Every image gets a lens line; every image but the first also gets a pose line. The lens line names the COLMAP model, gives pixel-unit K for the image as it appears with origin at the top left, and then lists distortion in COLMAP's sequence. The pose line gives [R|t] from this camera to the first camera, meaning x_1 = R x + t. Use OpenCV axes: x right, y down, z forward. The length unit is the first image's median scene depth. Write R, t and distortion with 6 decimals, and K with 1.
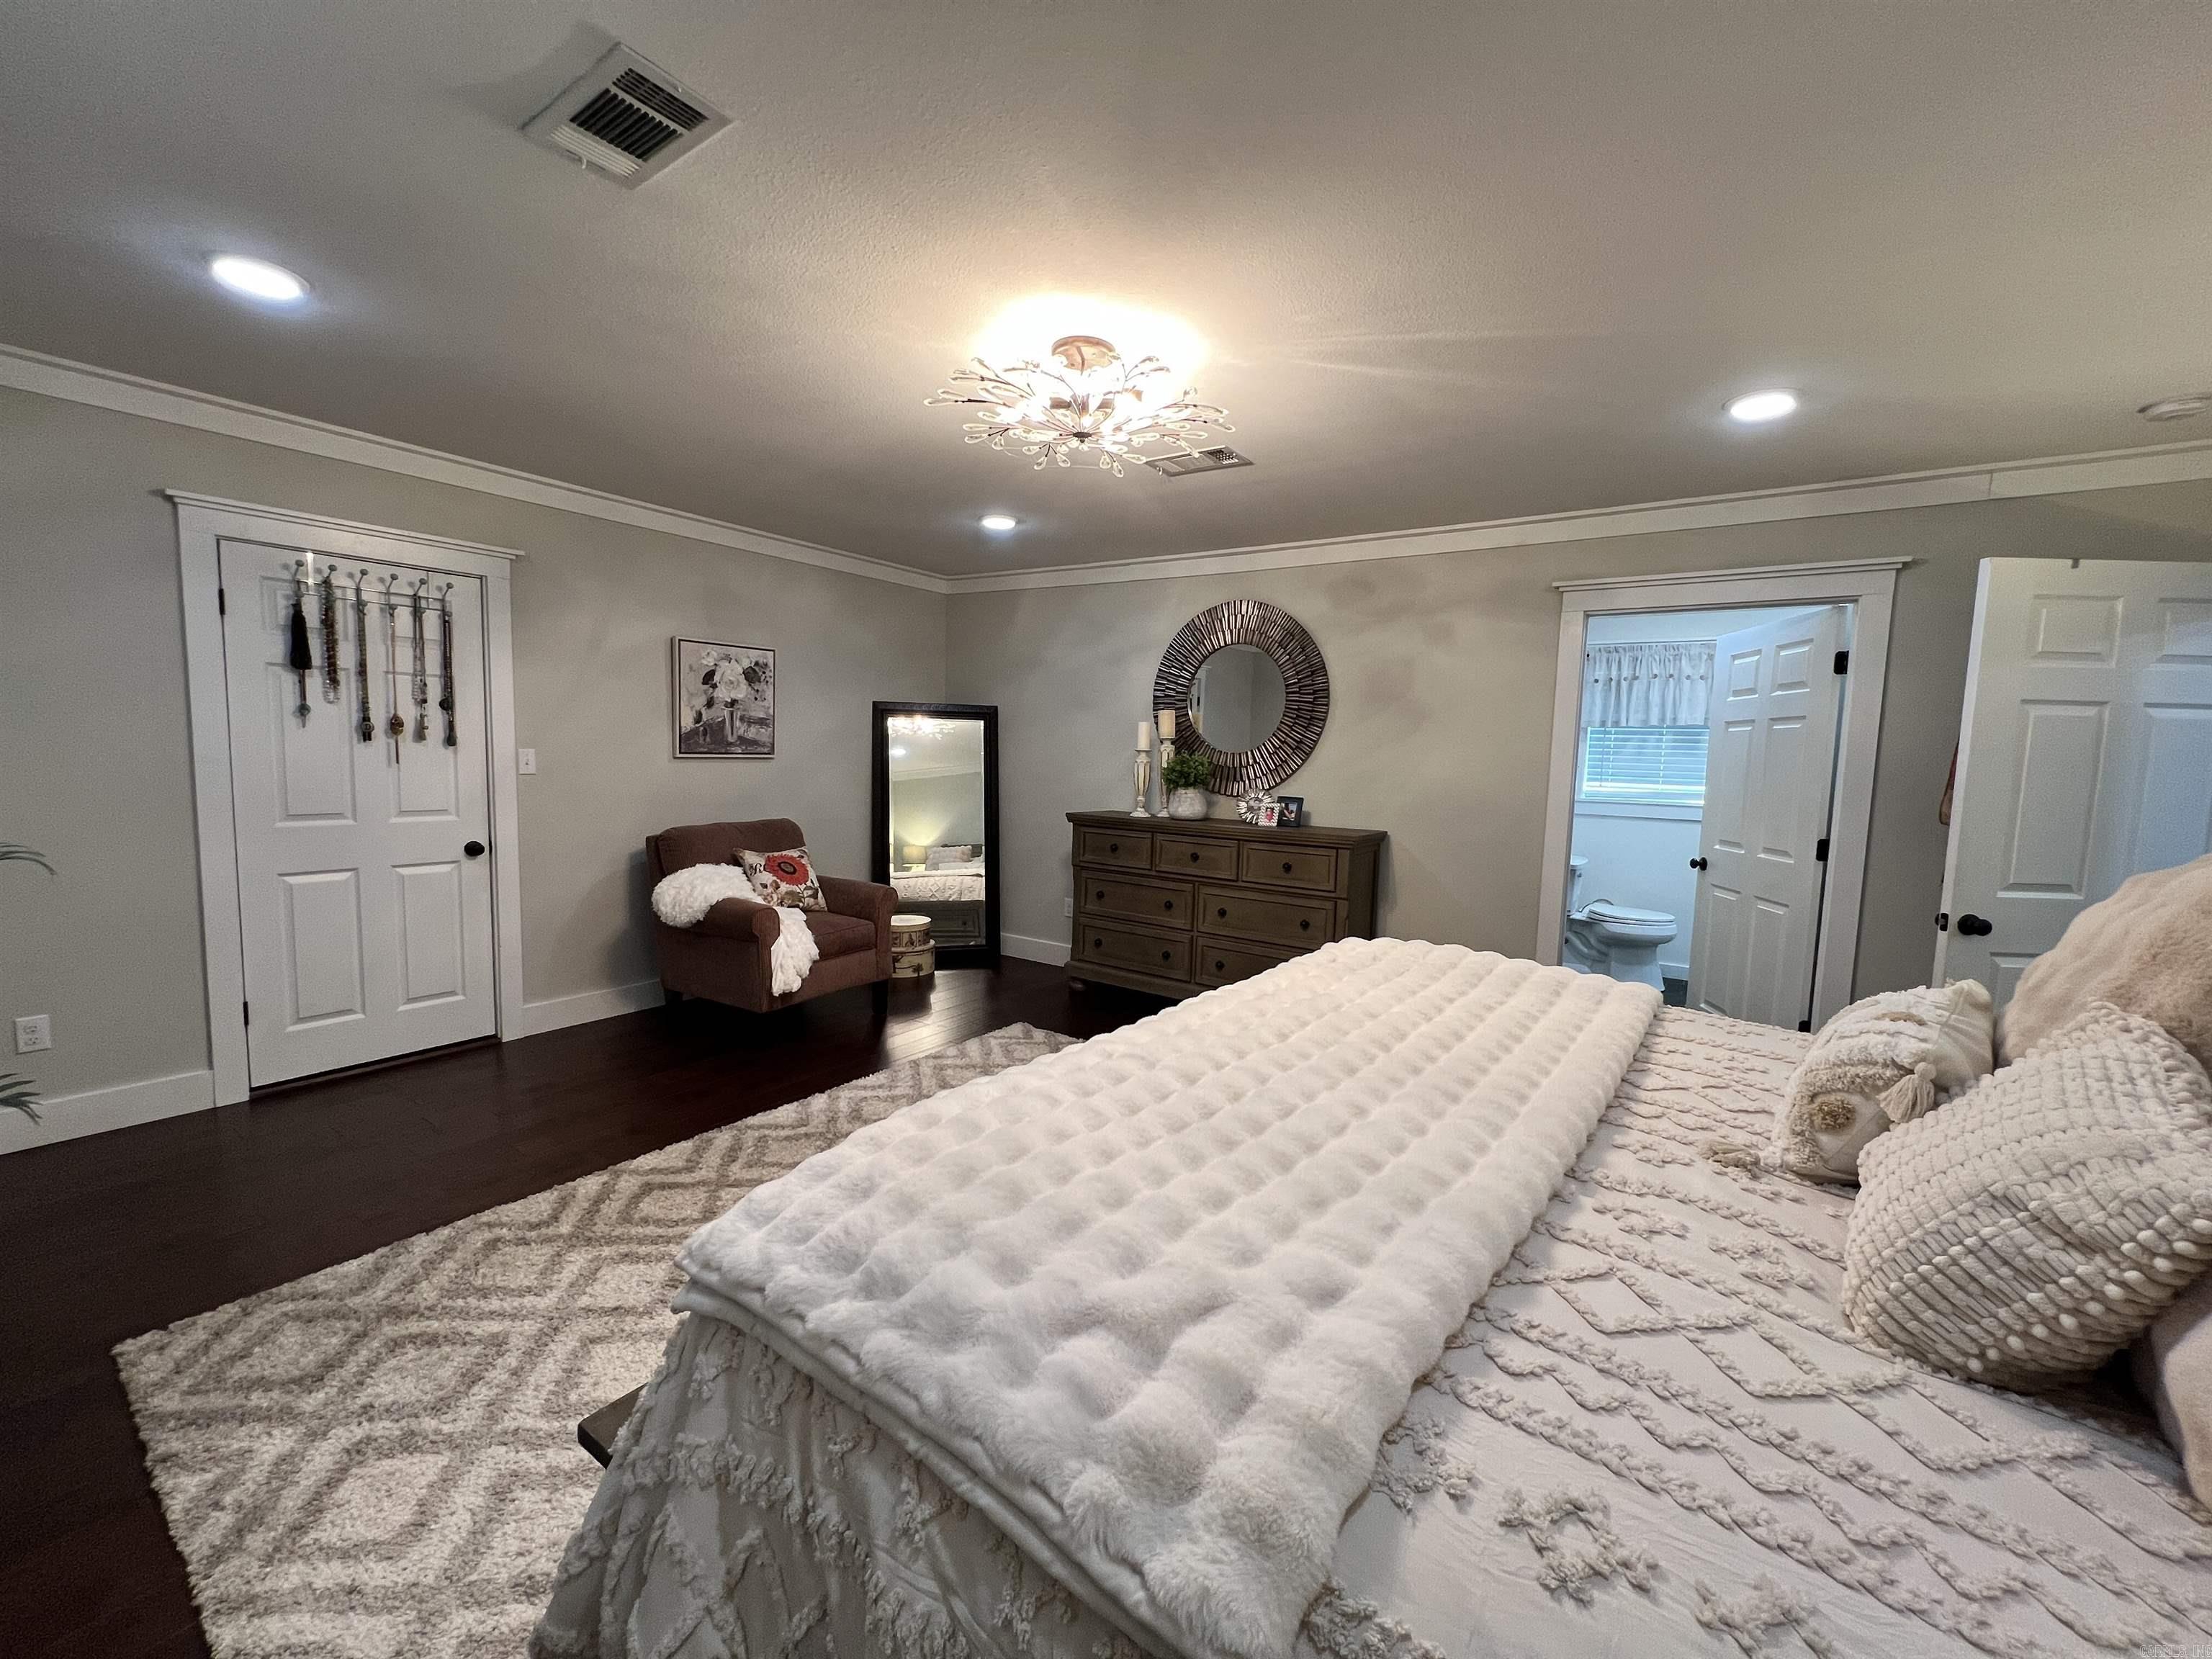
lens RADIAL K [[884.6, 0, 1107.4], [0, 884.6, 820.6], [0, 0, 1]] dist [-0.001886, 0.000306]
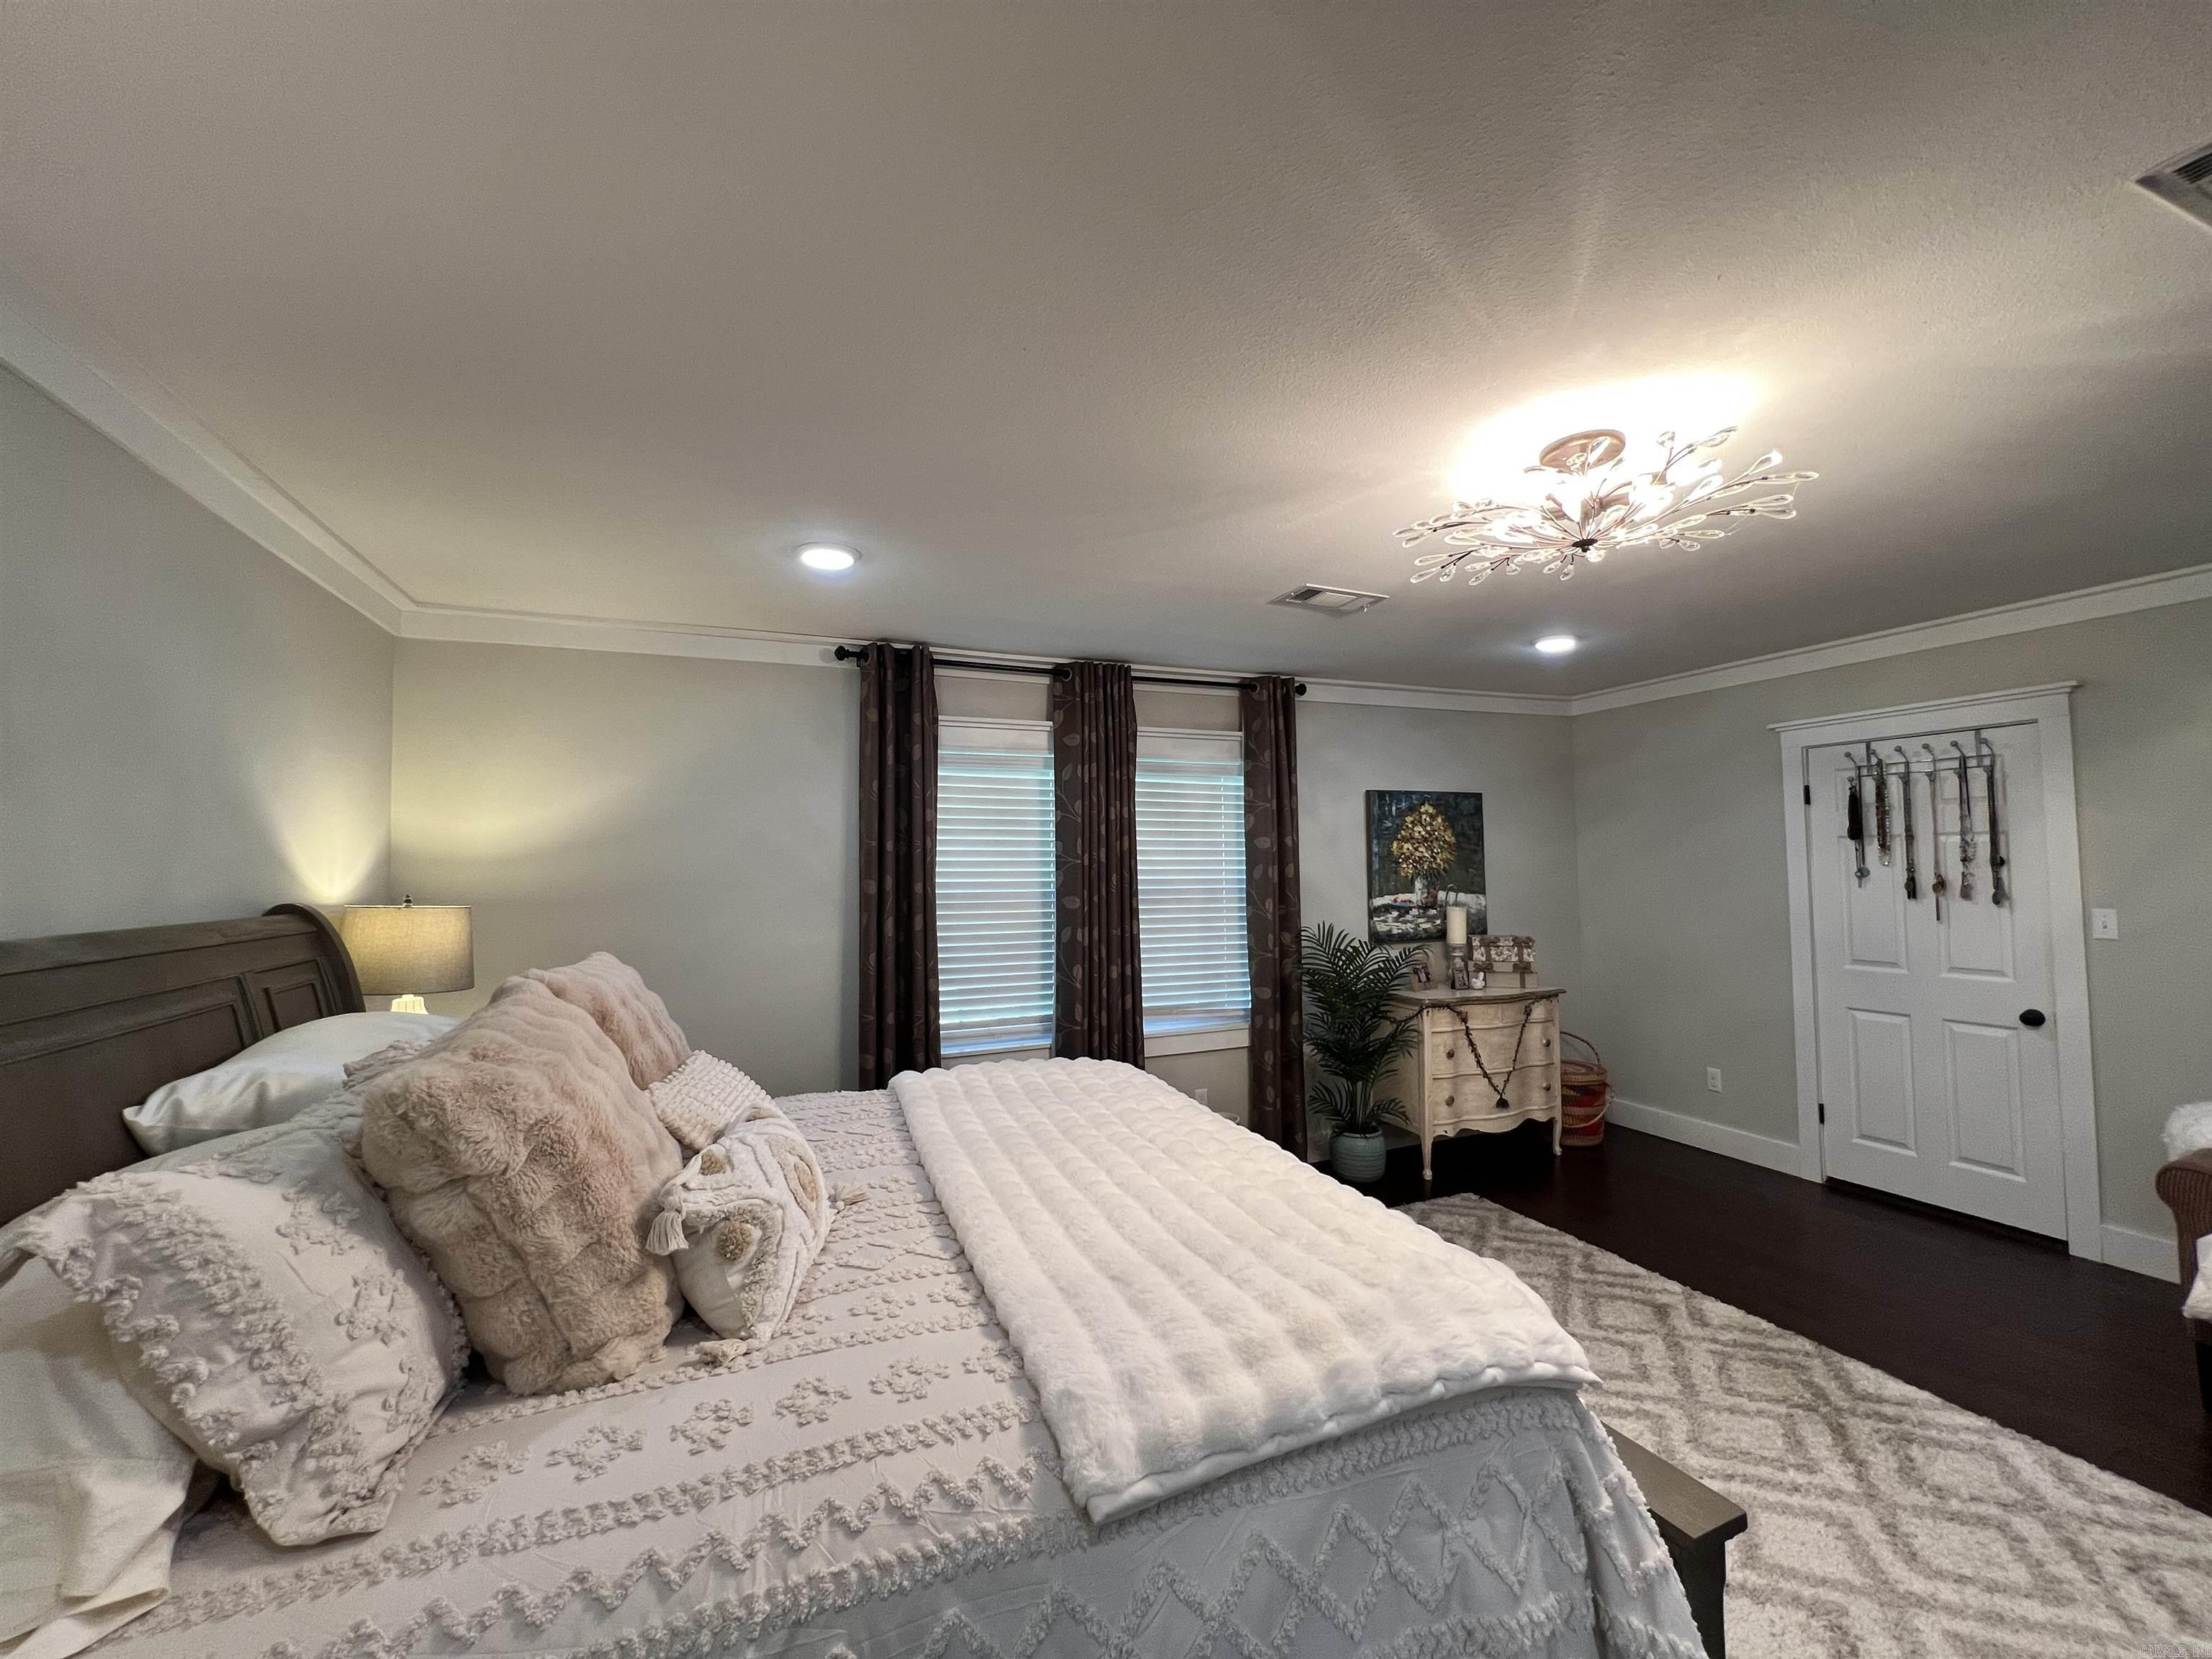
lens RADIAL K [[884.6, 0, 1108.8], [0, 884.6, 829.3], [0, 0, 1]] dist [-0.001886, 0.000306]
pose [[-0.534108, -0.057481, -0.843460, 0.603968], [-0.069237, 0.997309, -0.024122, -0.079009], [0.842576, 0.045515, -0.536651, 0.726511]]
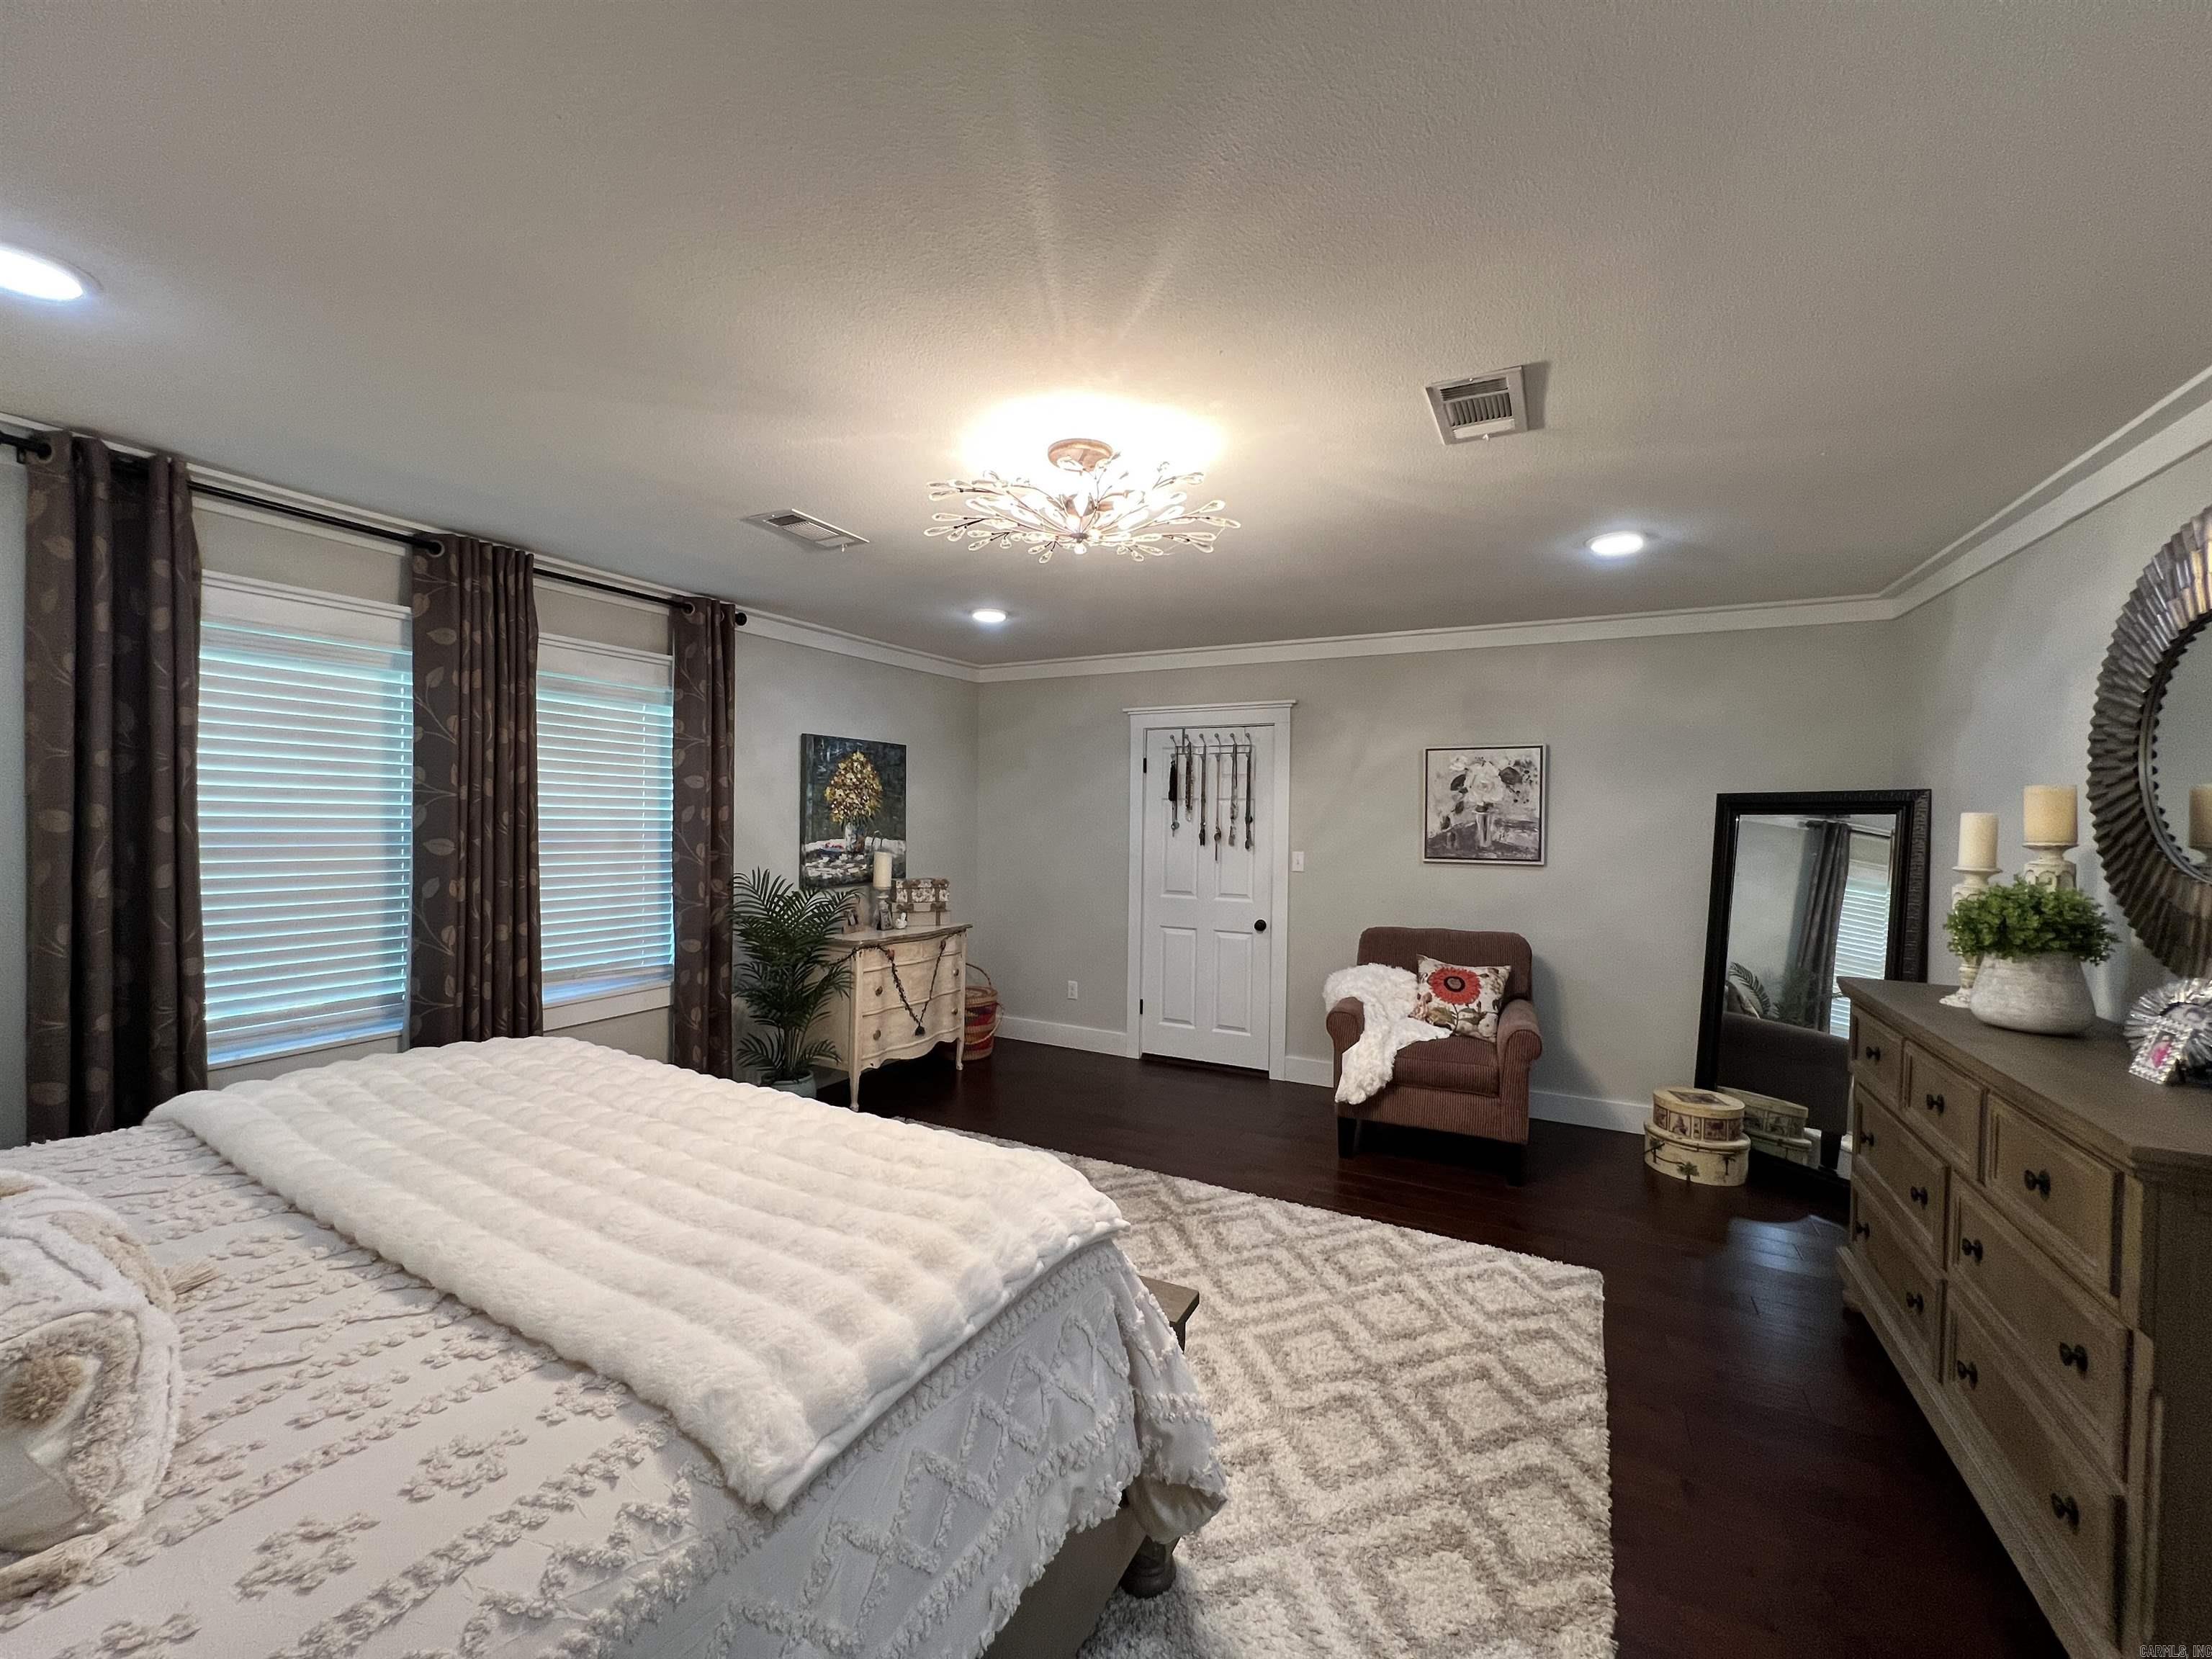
lens RADIAL K [[884.6, 0, 1108.8], [0, 884.6, 829.5], [0, 0, 1]] dist [-0.001886, 0.000306]
pose [[0.129049, -0.011176, -0.991575, 0.625643], [-0.089166, 0.995755, -0.022828, -0.066451], [0.987621, 0.091361, 0.127505, 0.629916]]
